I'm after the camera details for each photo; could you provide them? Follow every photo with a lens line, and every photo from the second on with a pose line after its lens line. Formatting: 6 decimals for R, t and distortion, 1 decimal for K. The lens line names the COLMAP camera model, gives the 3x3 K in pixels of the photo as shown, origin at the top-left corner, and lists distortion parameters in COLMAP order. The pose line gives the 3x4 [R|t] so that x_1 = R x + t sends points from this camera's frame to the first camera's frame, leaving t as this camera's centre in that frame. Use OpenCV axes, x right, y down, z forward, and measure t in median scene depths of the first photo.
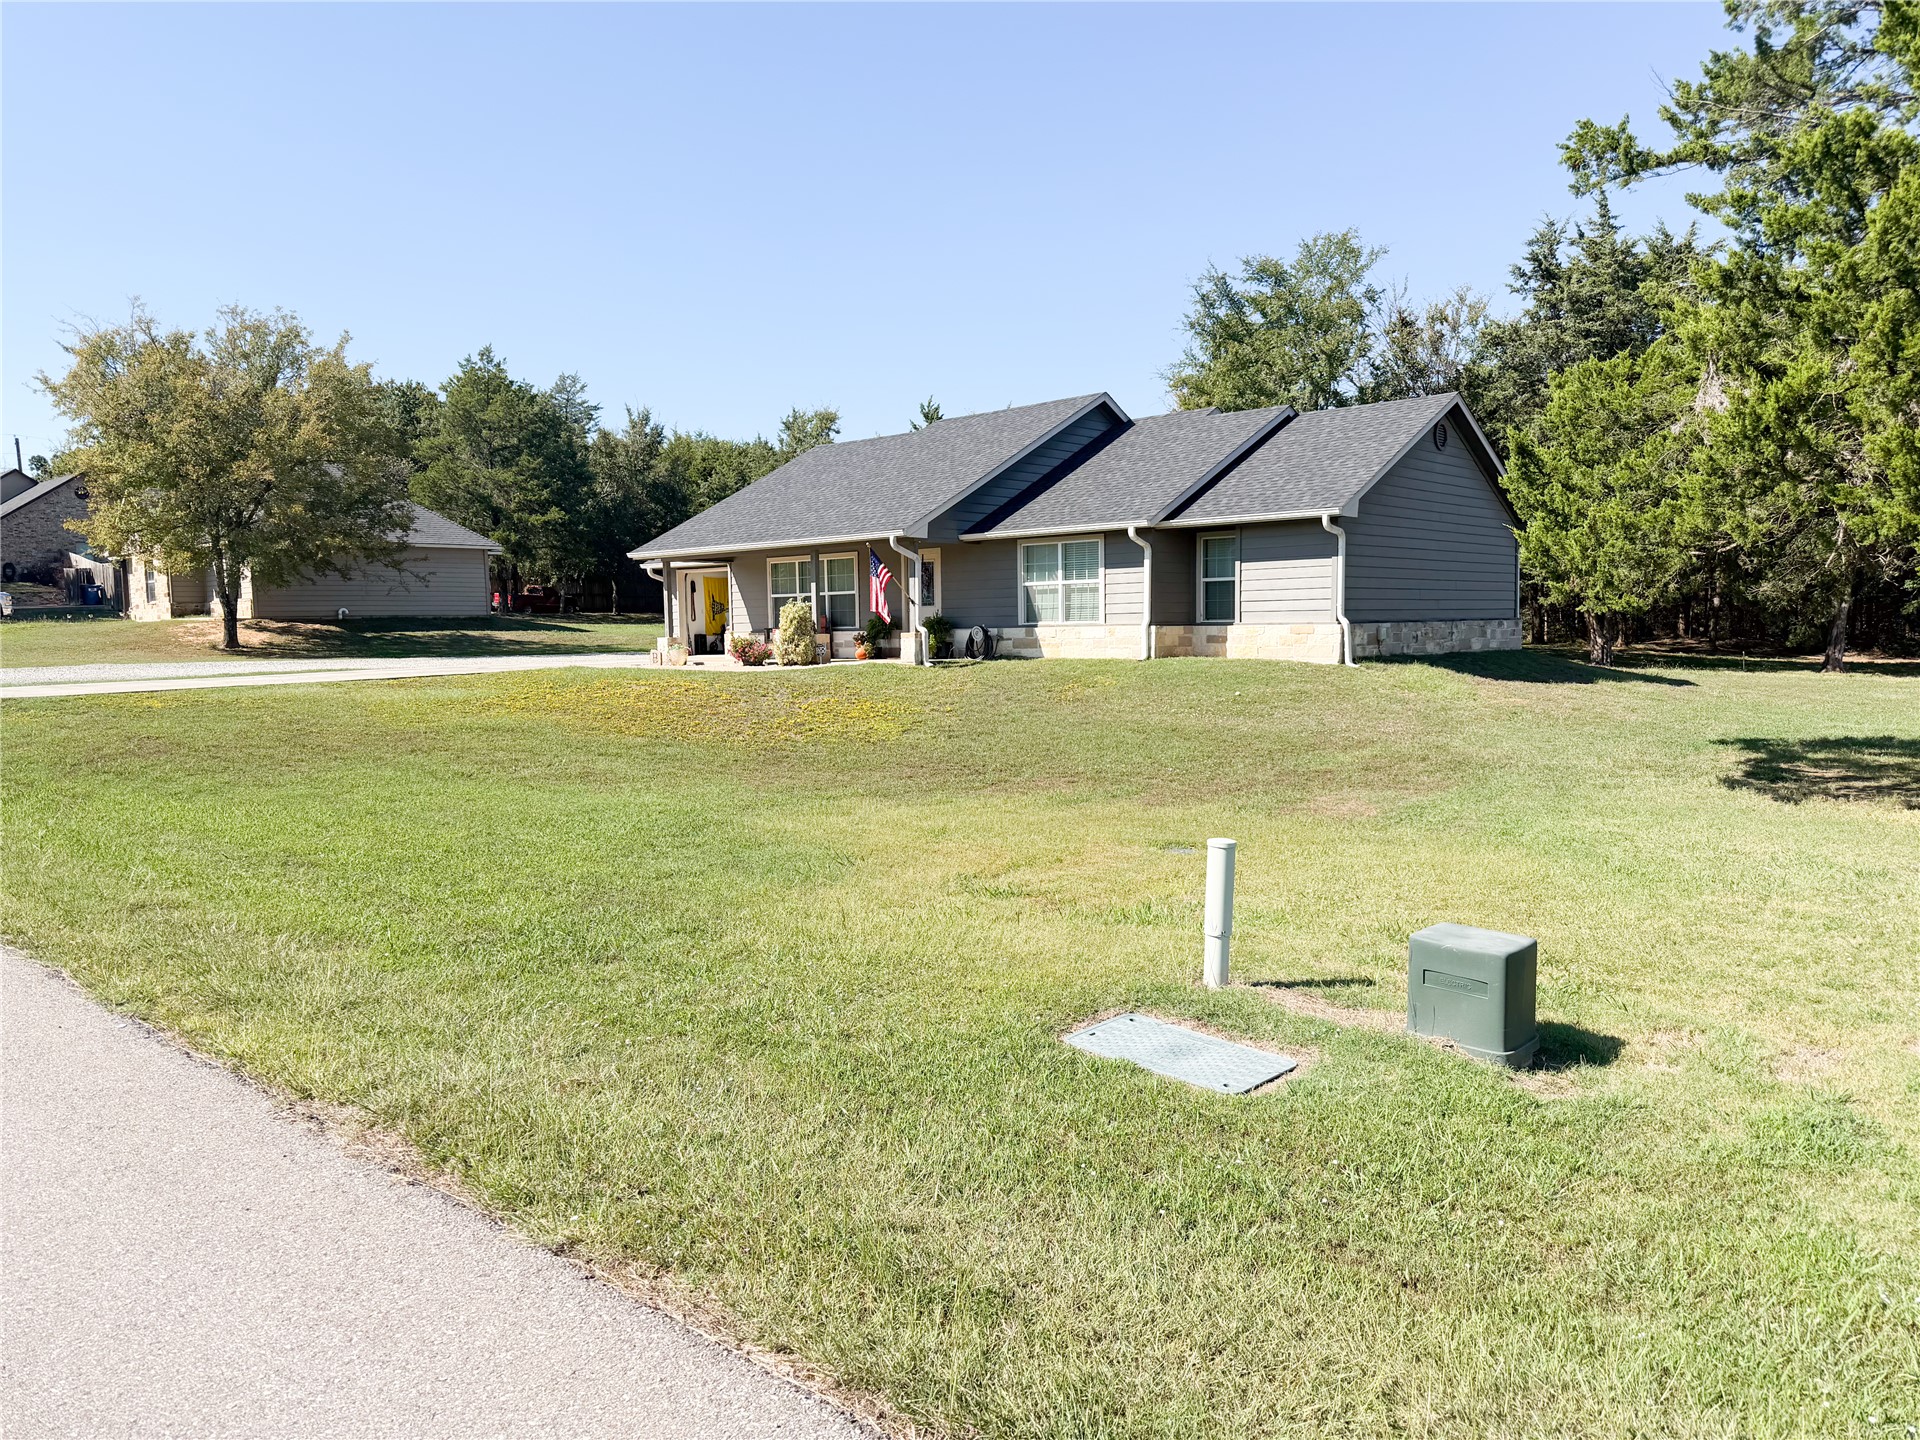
lens RADIAL K [[1341.8, 0, 959.6], [0, 1341.8, 721.1], [0, 0, 1]] dist [-0.002431, -0.000096]
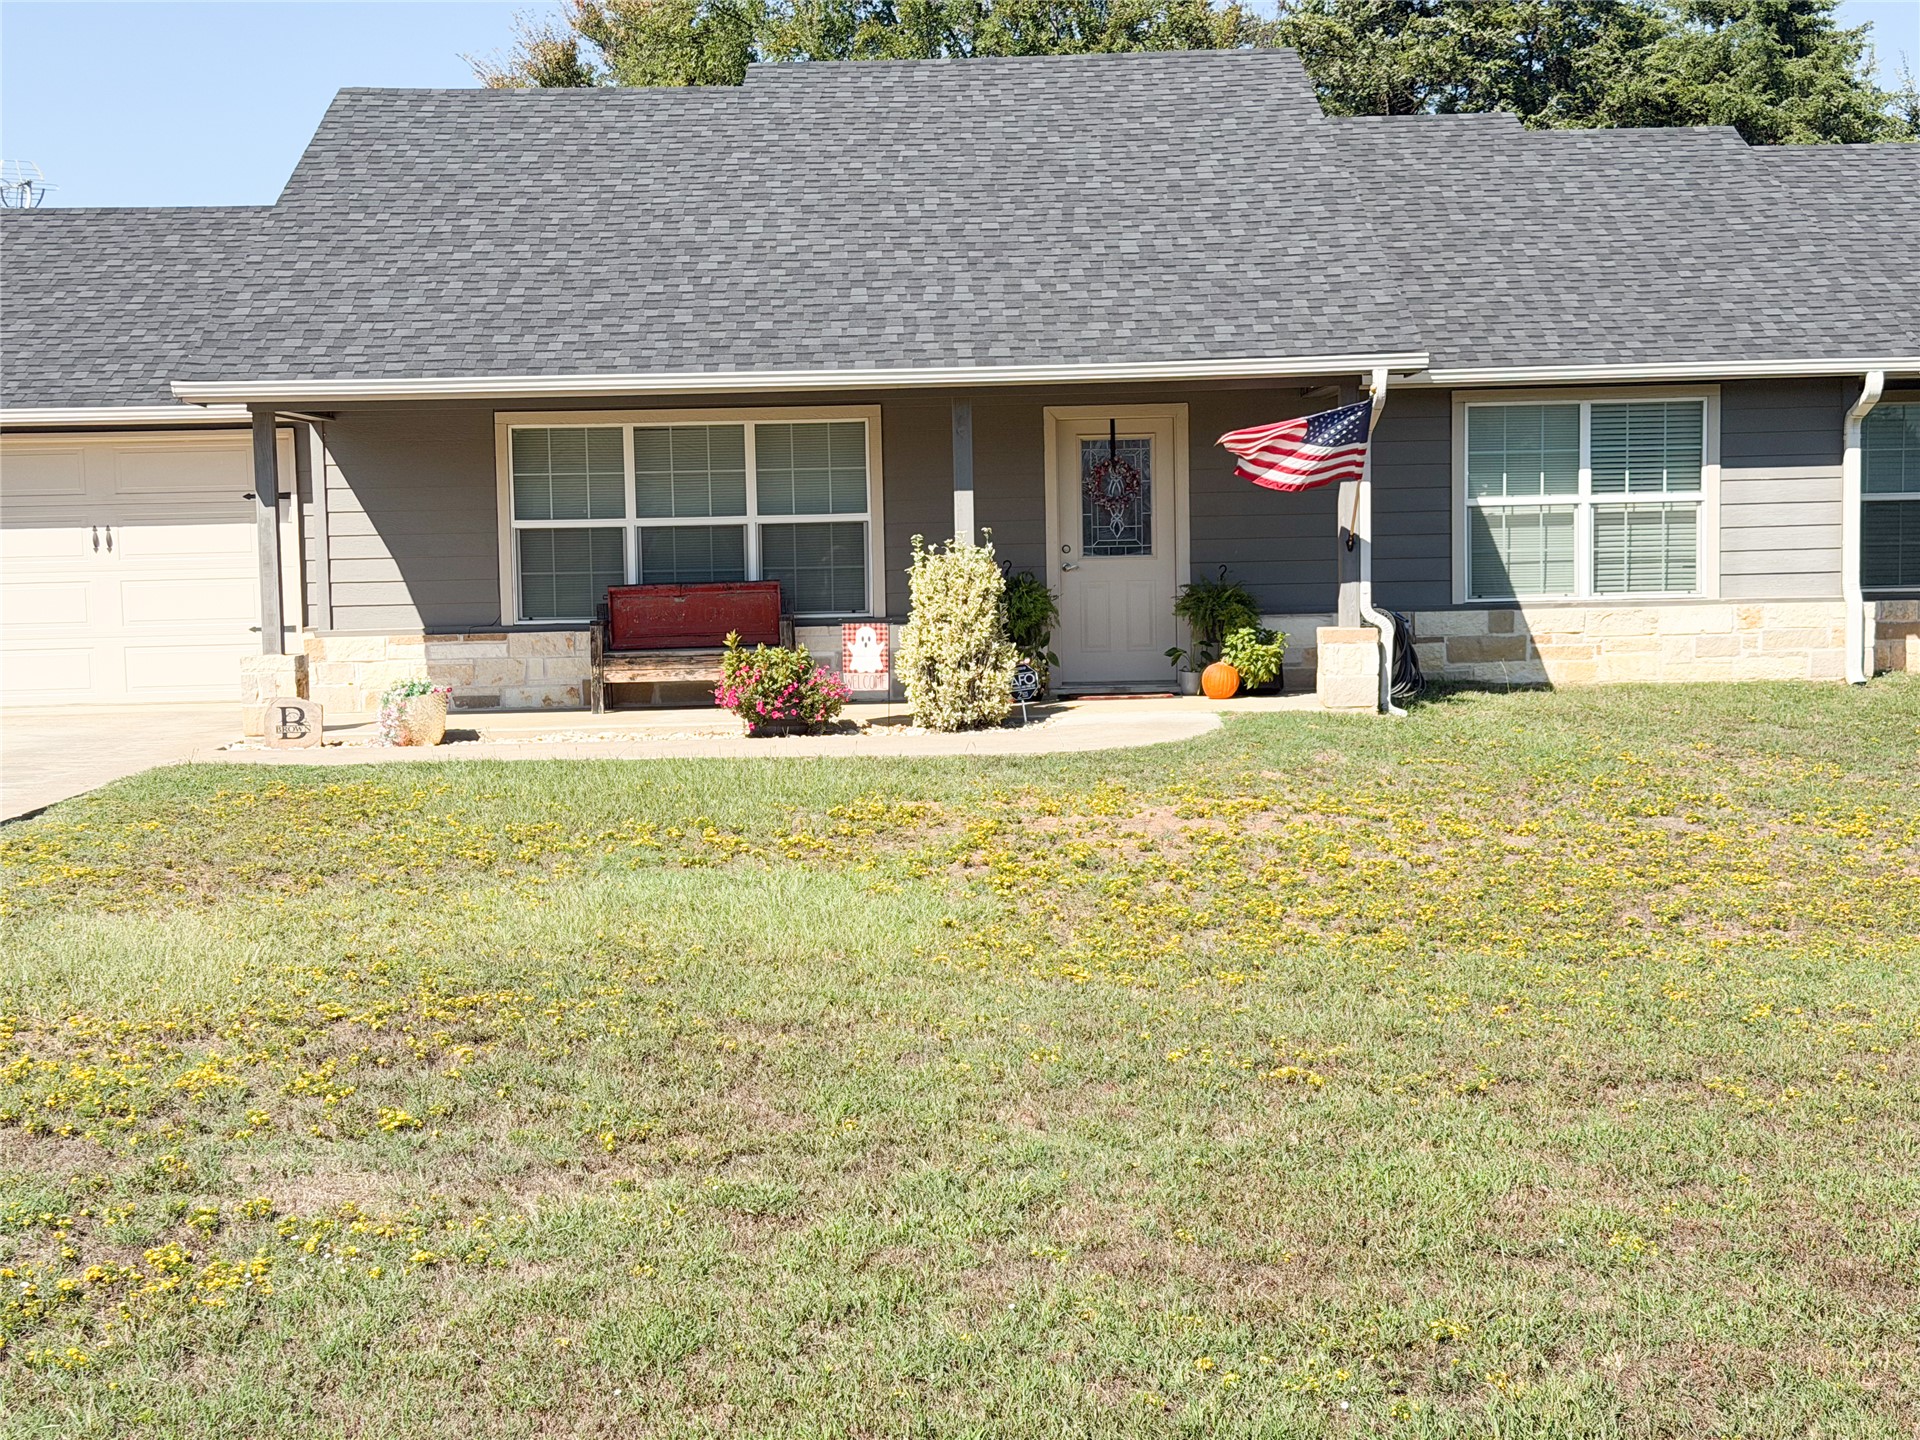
lens RADIAL K [[2714.3, 0, 960.3], [0, 2714.3, 721.9], [0, 0, 1]] dist [0.008663, 0.000000]
pose [[0.696982, -0.032712, 0.716342, -0.645465], [0.064851, 0.997741, -0.017535, -0.032047], [-0.714150, 0.058677, 0.697529, 0.546935]]
